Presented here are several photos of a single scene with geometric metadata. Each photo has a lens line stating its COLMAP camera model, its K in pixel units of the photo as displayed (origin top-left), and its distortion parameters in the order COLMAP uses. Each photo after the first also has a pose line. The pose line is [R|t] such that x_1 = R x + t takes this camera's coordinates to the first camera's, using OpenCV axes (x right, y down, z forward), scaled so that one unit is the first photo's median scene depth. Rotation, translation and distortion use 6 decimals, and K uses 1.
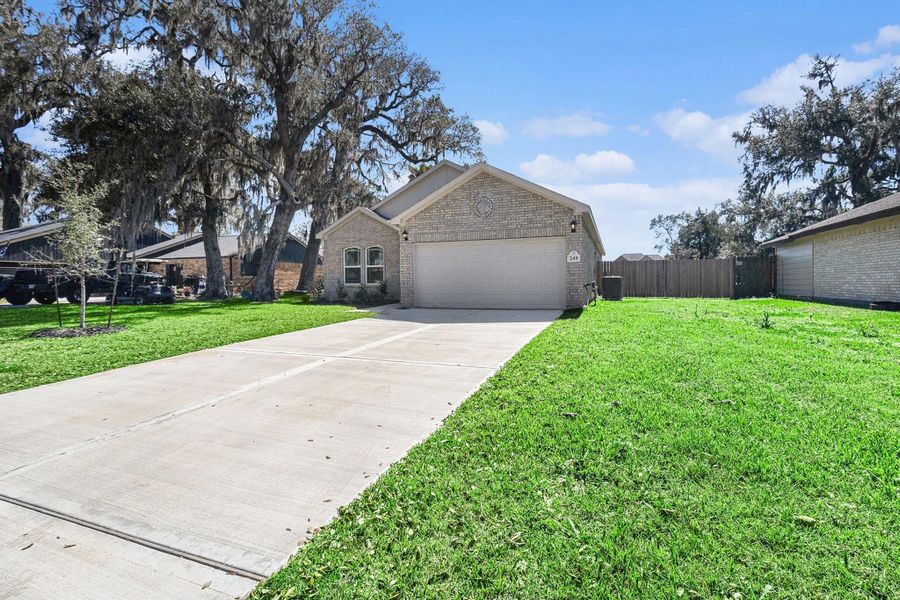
lens RADIAL K [[391.0, 0, 450.2], [0, 391.0, 285.6], [0, 0, 1]] dist [0.003800, 0.000090]
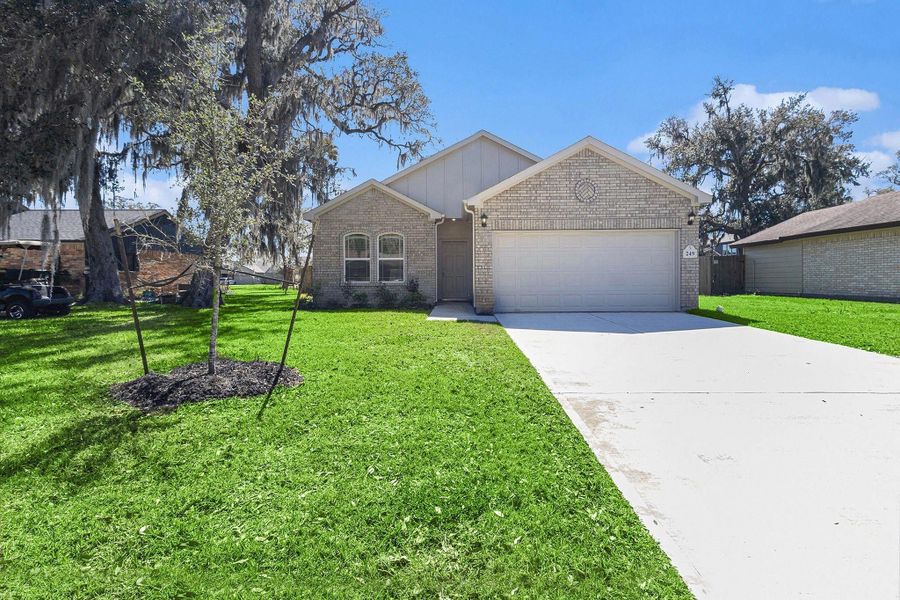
lens RADIAL K [[432.0, 0, 453.4], [0, 432.0, 283.4], [0, 0, 1]] dist [0.002631, -0.000312]
pose [[0.944054, -0.001952, 0.329784, -0.345628], [0.001800, 0.999998, 0.000767, -0.002013], [-0.329785, -0.000131, 0.944056, 0.154602]]
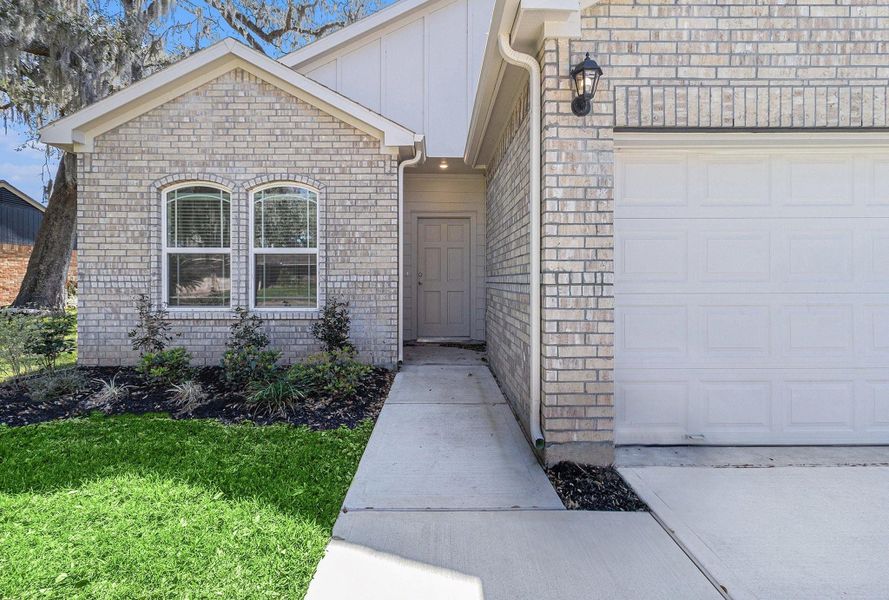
lens RADIAL K [[425.7, 0, 444.1], [0, 425.7, 283.4], [0, 0, 1]] dist [-0.000528, -0.000152]
pose [[0.934111, 0.003522, 0.356965, -0.189034], [-0.003399, 0.999994, -0.000974, -0.023961], [-0.356966, -0.000303, 0.934117, 0.629651]]
